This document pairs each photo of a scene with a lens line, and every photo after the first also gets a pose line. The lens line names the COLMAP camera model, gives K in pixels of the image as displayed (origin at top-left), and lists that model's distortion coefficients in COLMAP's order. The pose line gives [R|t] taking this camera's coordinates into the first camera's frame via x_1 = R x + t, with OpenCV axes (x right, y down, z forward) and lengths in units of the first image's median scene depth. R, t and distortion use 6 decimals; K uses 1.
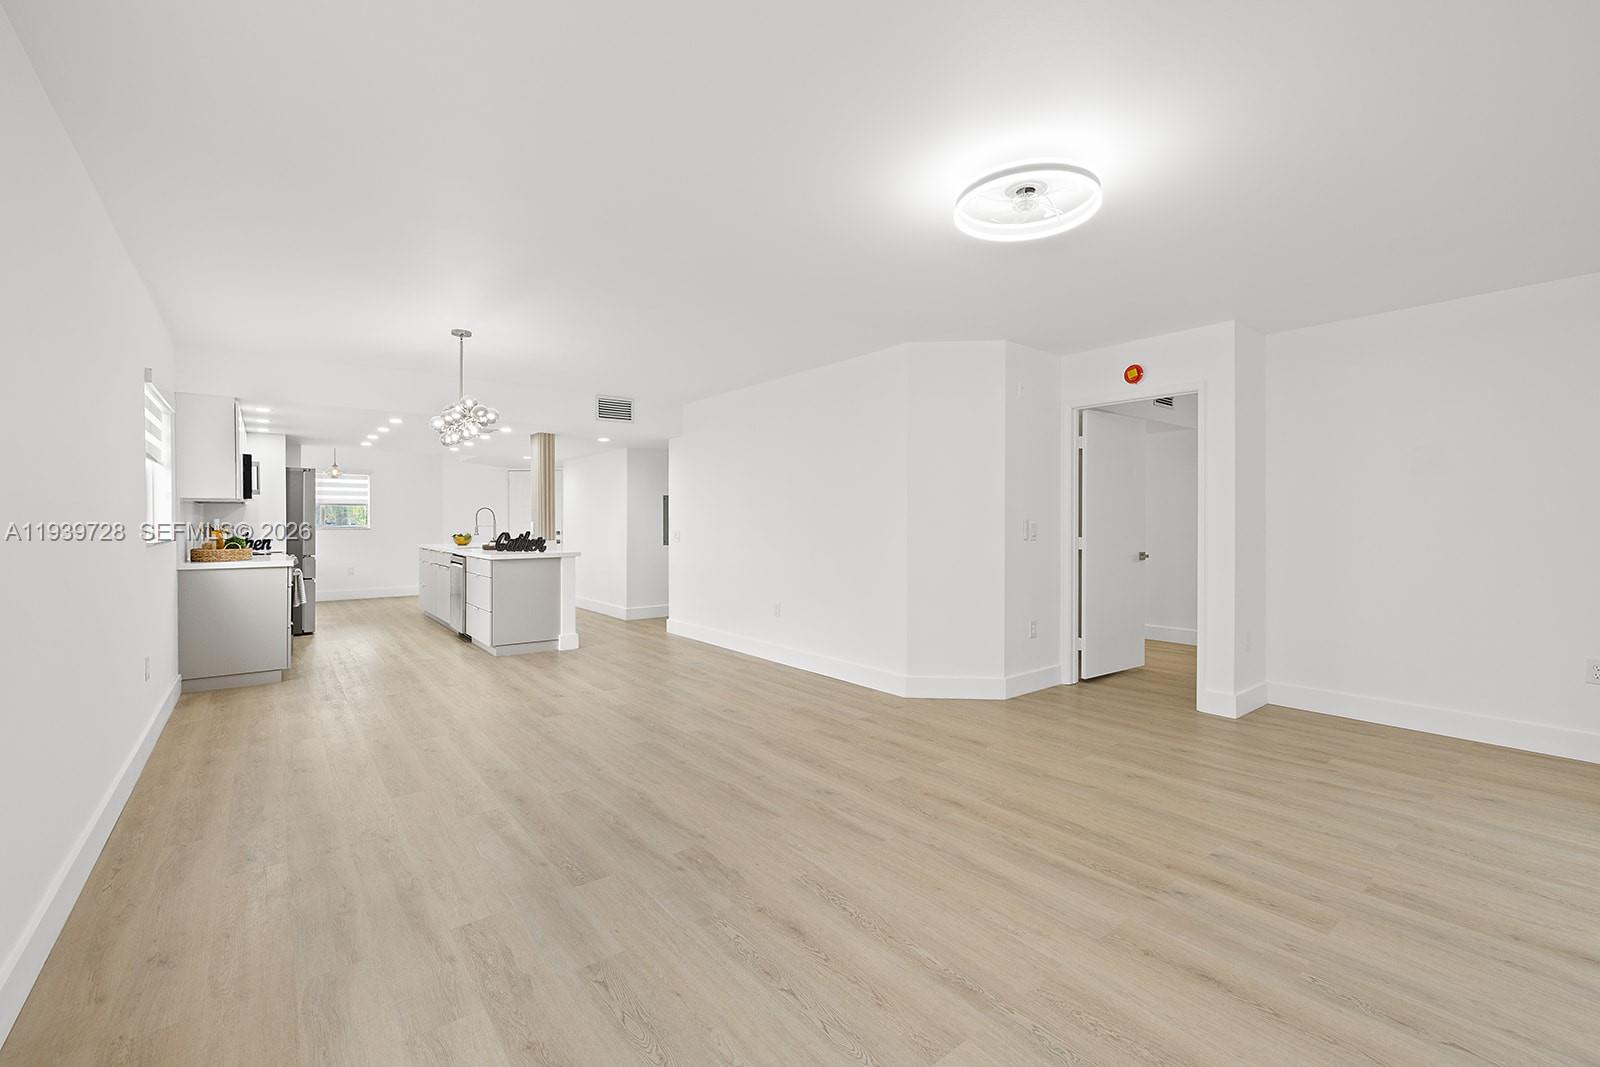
lens RADIAL K [[670.3, 0, 804.2], [0, 670.3, 527.9], [0, 0, 1]] dist [-0.001357, -0.000212]
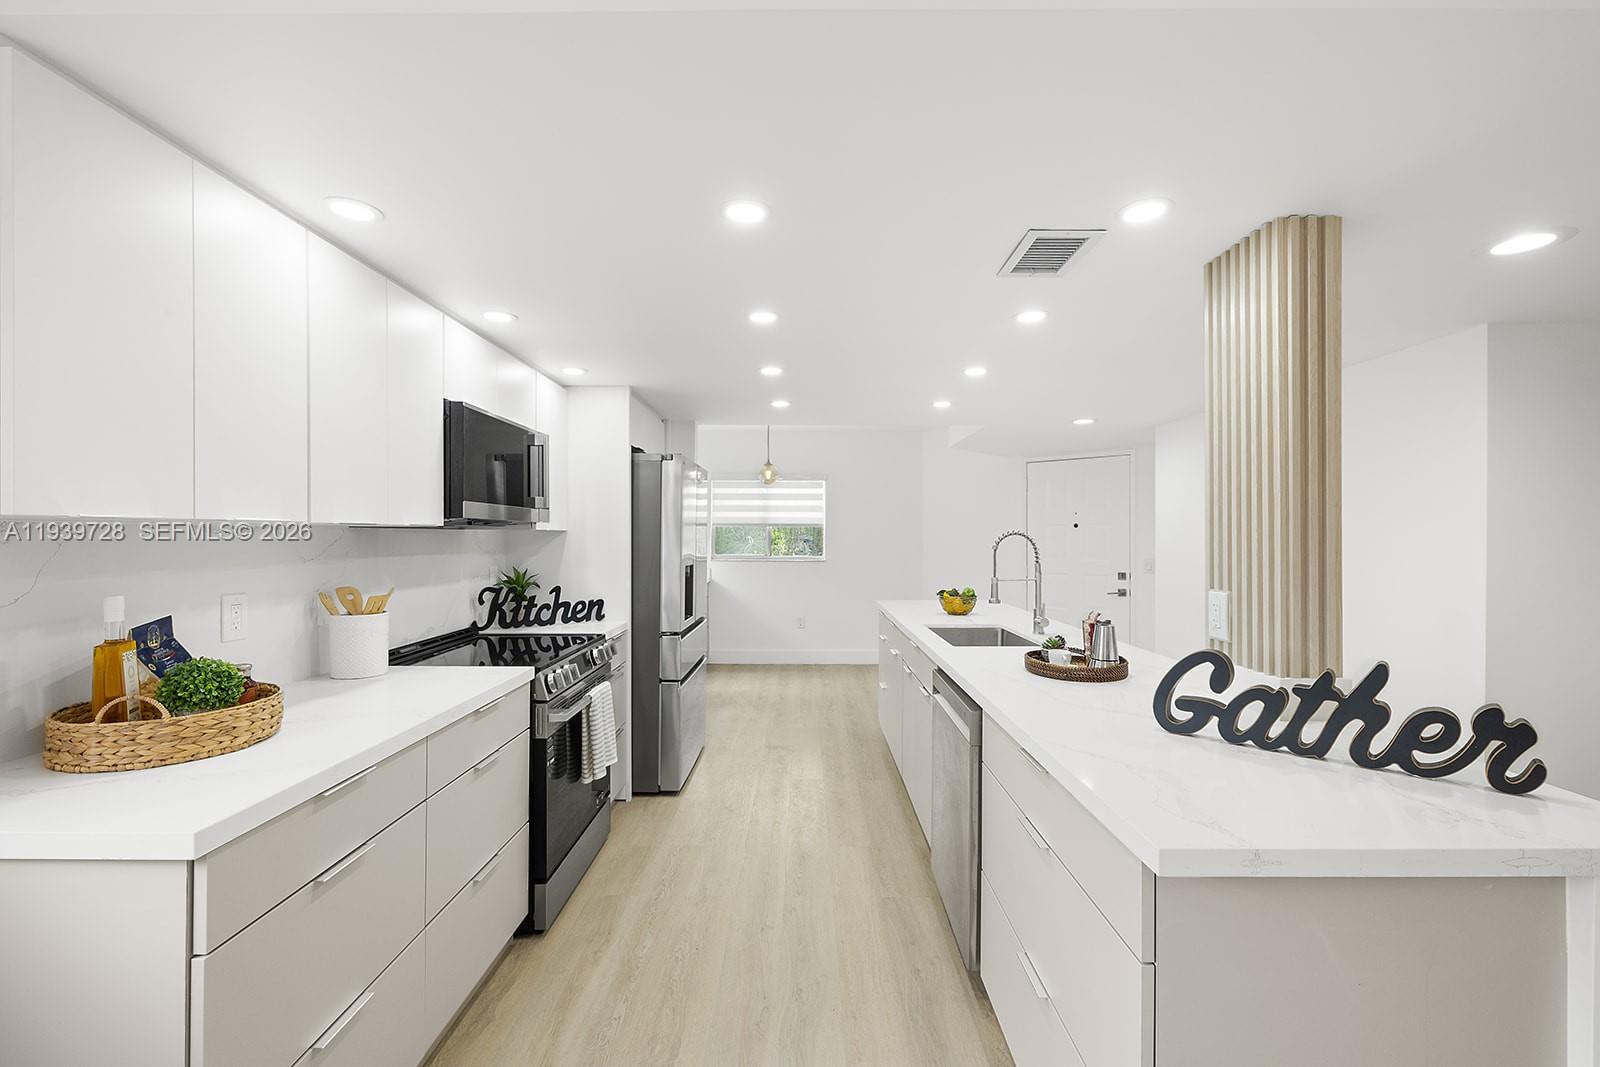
lens RADIAL K [[680.9, 0, 803.7], [0, 680.9, 535.9], [0, 0, 1]] dist [-0.002017, 0.000005]
pose [[0.780233, -0.001641, -0.625487, -0.705148], [-0.006754, 0.999916, -0.011048, -0.048629], [0.625453, 0.012845, 0.780156, 1.338510]]
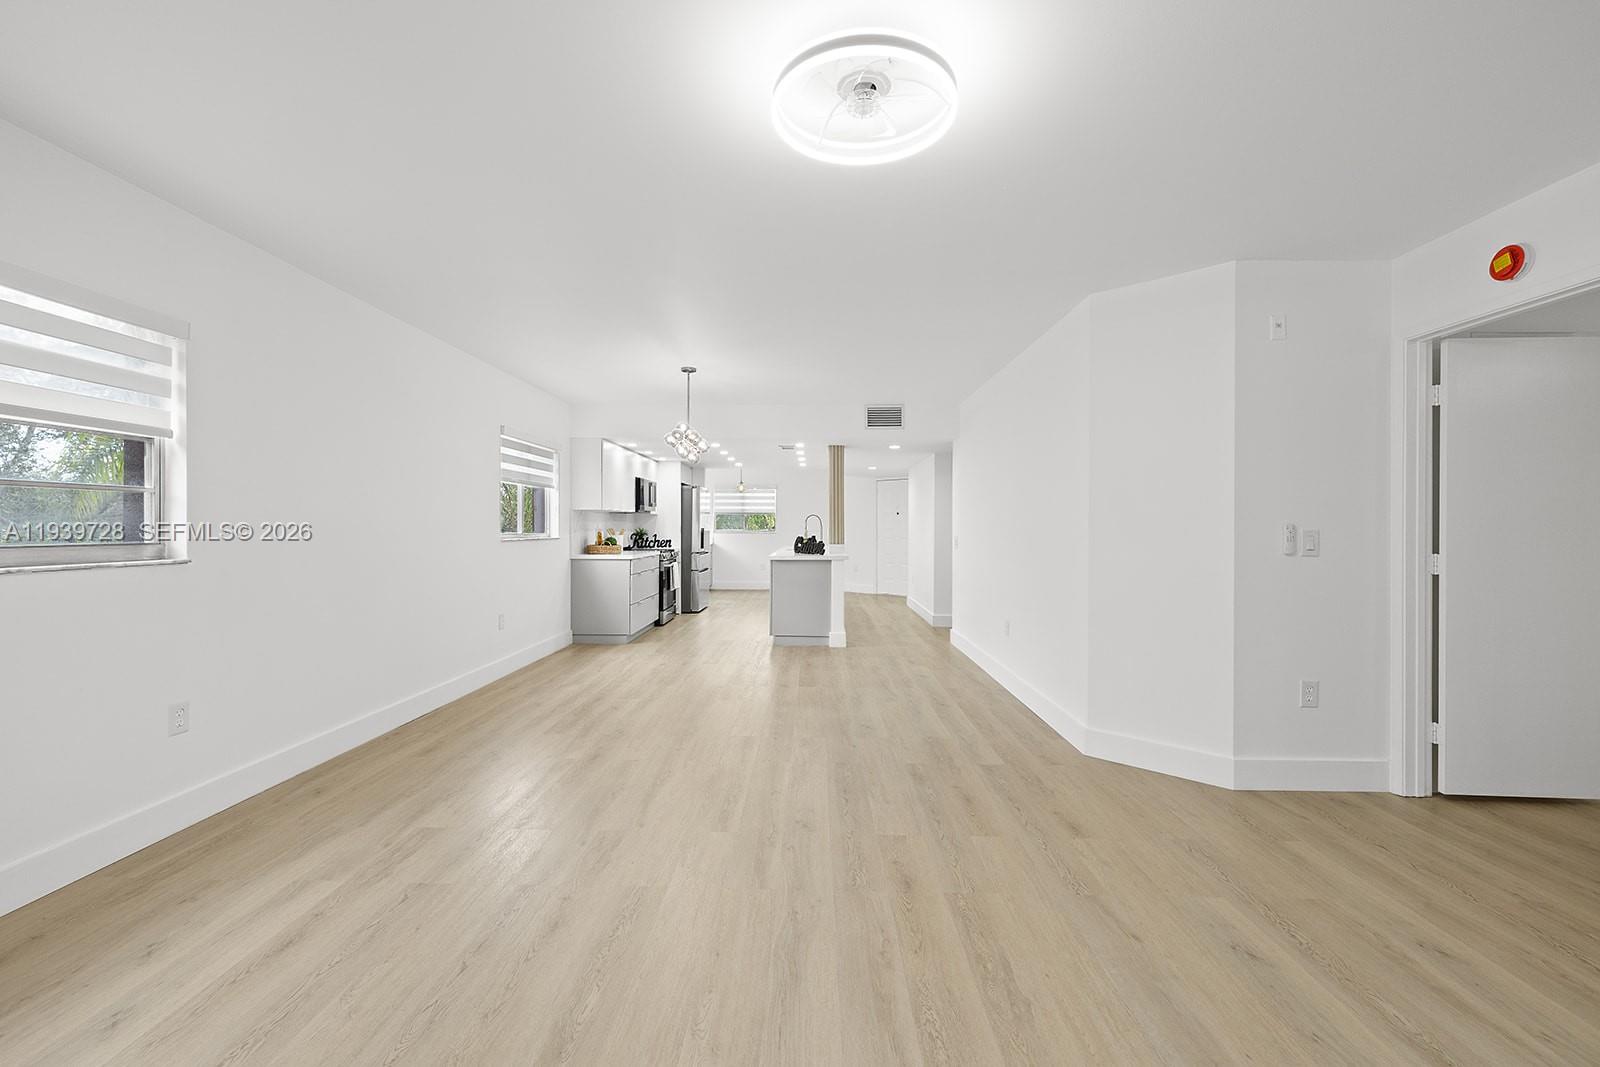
lens RADIAL K [[672.9, 0, 798.9], [0, 672.9, 524.0], [0, 0, 1]] dist [-0.001496, 0.000105]
pose [[0.765656, -0.001286, -0.643249, 0.511905], [-0.009158, 0.999875, -0.012899, 0.001048], [0.643185, 0.015767, 0.765549, 0.248295]]
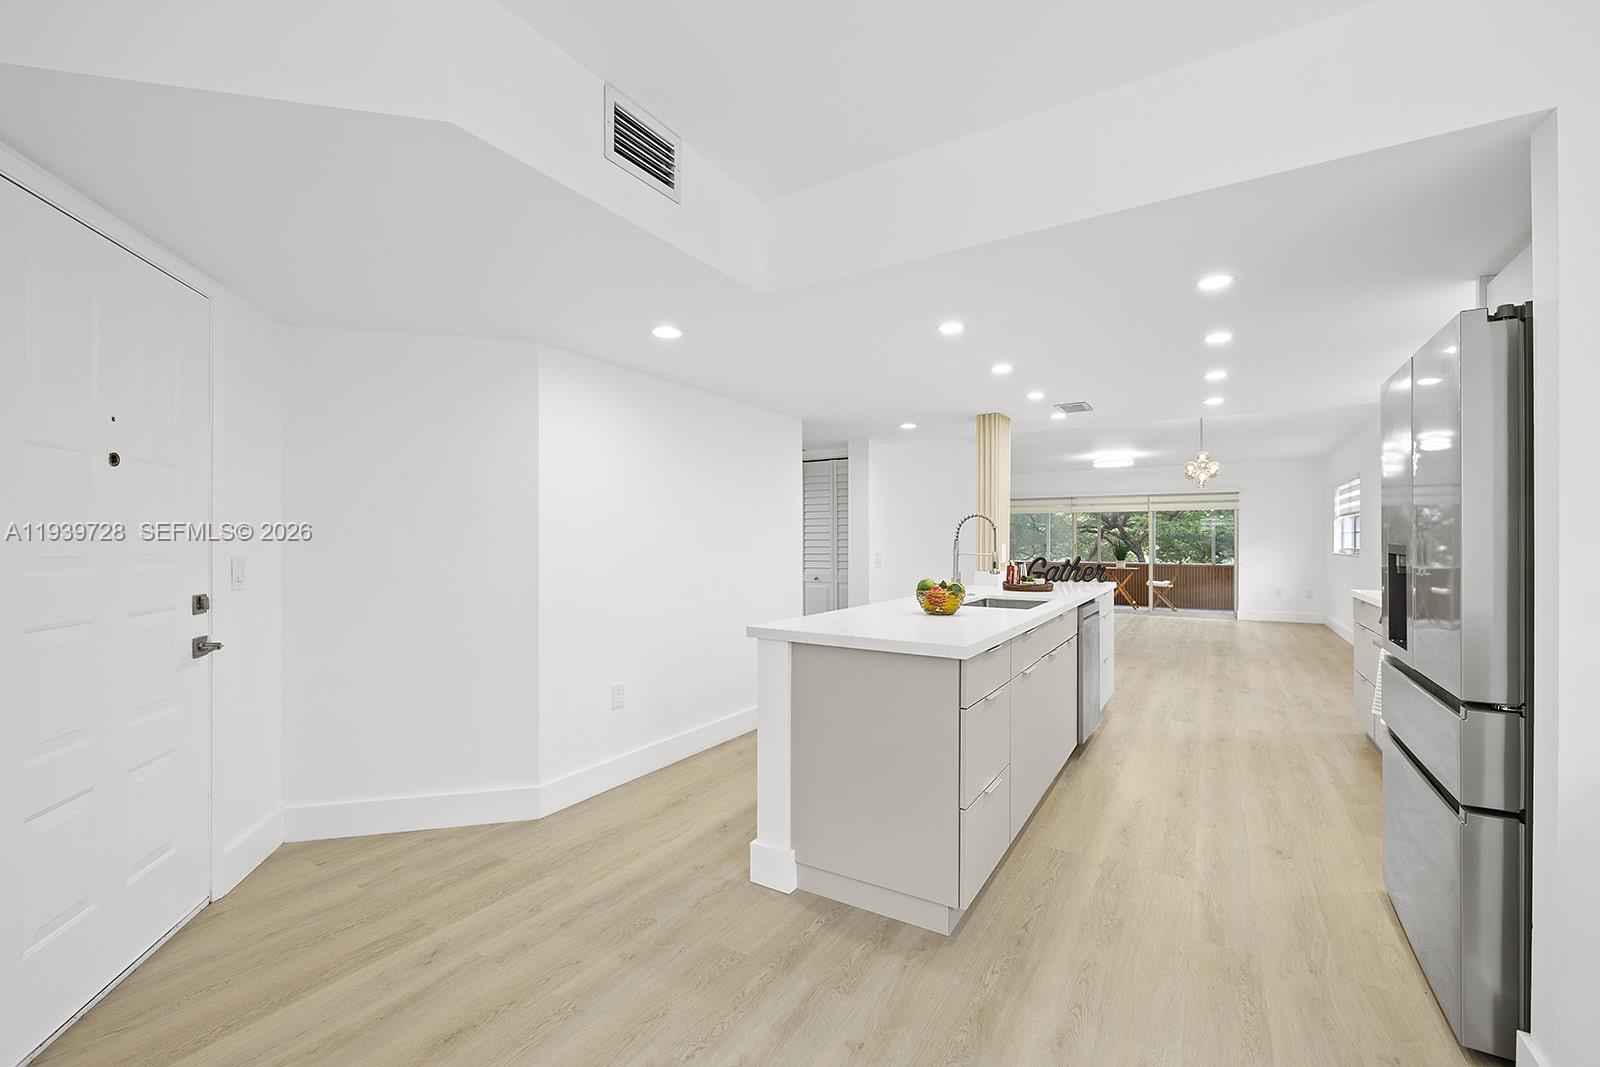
lens RADIAL K [[670.5, 0, 797.4], [0, 670.5, 525.6], [0, 0, 1]] dist [0.000823, 0.000053]
pose [[-0.333848, 0.015881, 0.942493, -1.890974], [0.005498, 0.999874, -0.014901, -0.035655], [-0.942611, 0.000207, -0.333893, 2.756541]]
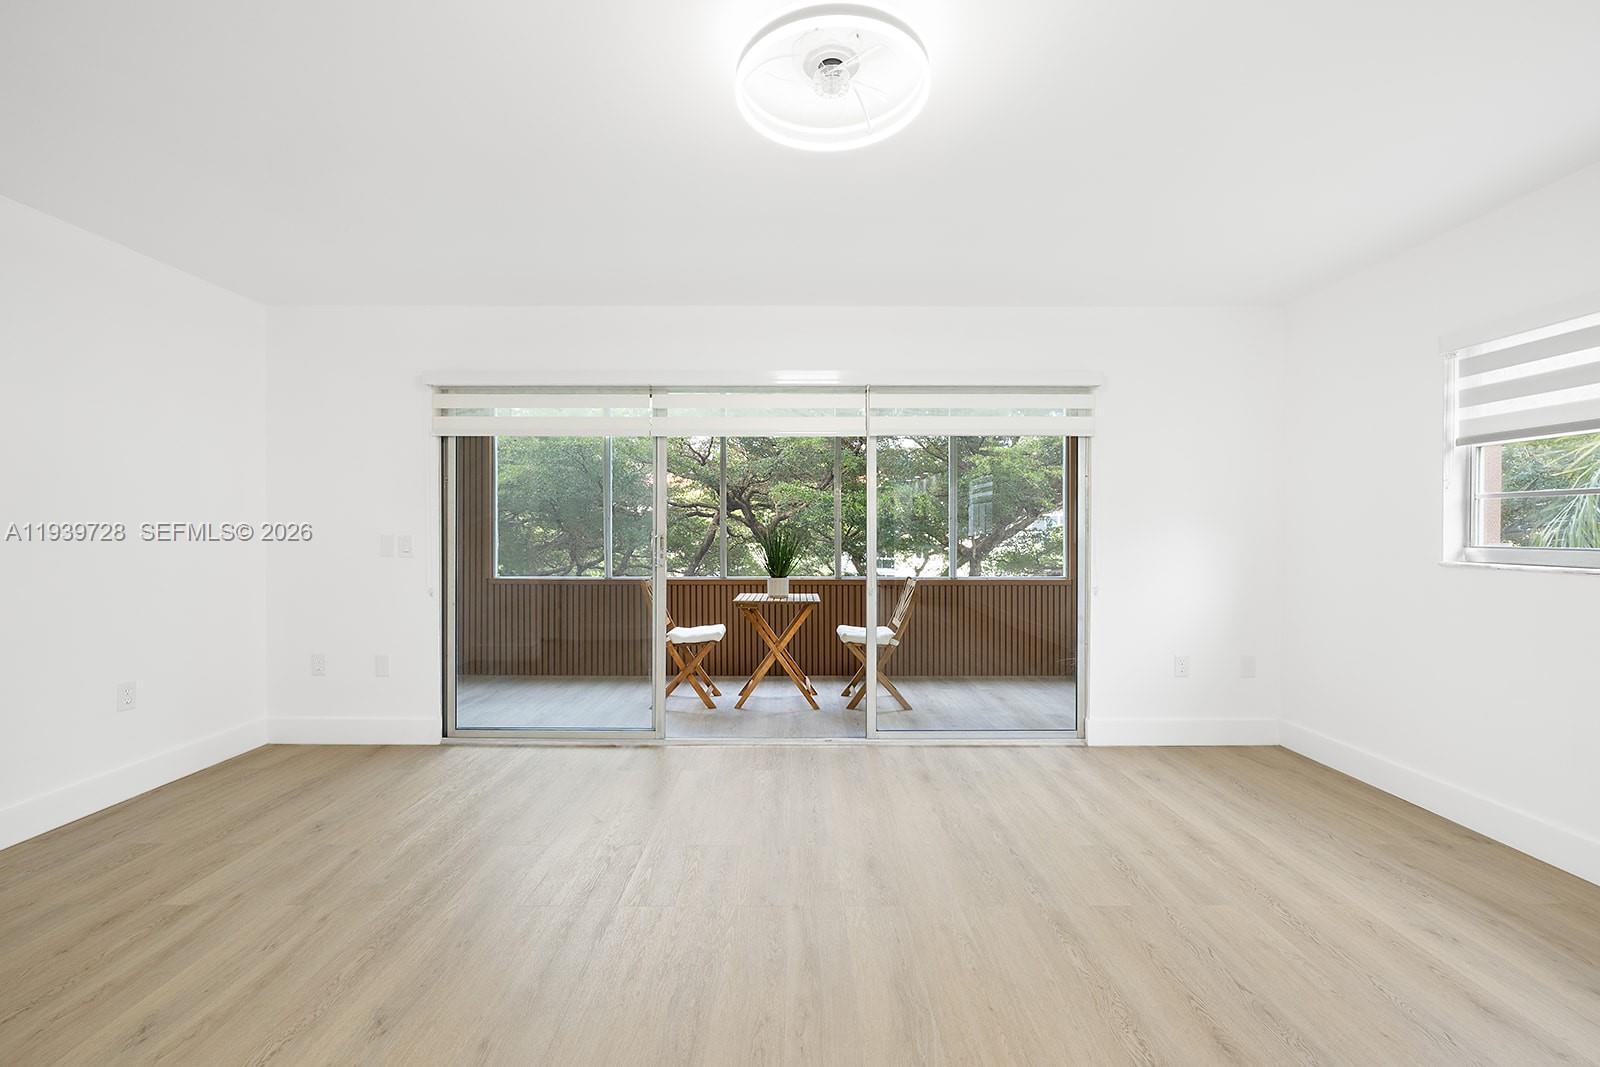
lens RADIAL K [[672.9, 0, 798.9], [0, 672.9, 524.0], [0, 0, 1]] dist [-0.001496, 0.000105]
pose [[-0.780756, 0.001742, 0.624834, -0.064998], [0.005473, 0.999977, 0.004051, -0.009558], [-0.624812, 0.006582, -0.780747, 1.063963]]
